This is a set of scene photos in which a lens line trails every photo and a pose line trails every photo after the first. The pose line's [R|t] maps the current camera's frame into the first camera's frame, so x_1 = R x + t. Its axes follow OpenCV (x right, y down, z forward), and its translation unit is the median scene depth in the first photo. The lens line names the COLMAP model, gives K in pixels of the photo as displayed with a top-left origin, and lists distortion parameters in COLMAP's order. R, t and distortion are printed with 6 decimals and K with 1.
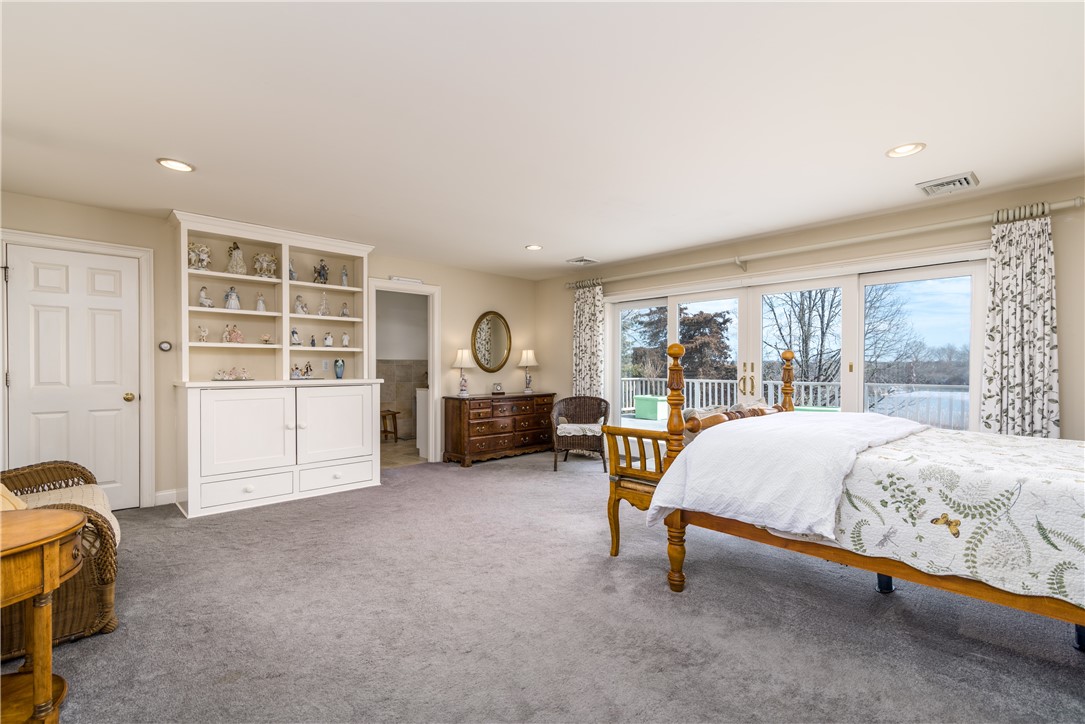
lens RADIAL K [[494.2, 0, 576.0], [0, 494.2, 373.8], [0, 0, 1]] dist [0.015222, -0.001660]
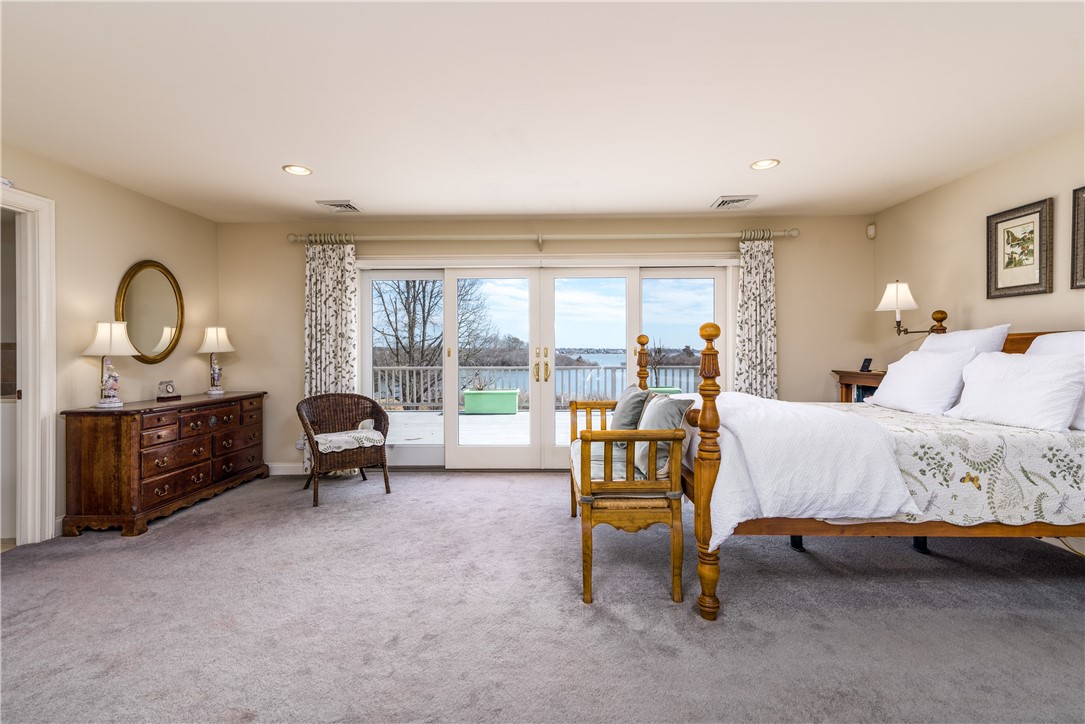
lens RADIAL K [[494.2, 0, 549.4], [0, 494.2, 355.6], [0, 0, 1]] dist [0.015222, -0.001660]
pose [[0.727792, -0.009766, 0.685729, -0.270904], [0.015807, 0.999872, -0.002536, -0.003833], [-0.685616, 0.012685, 0.727853, 0.273846]]
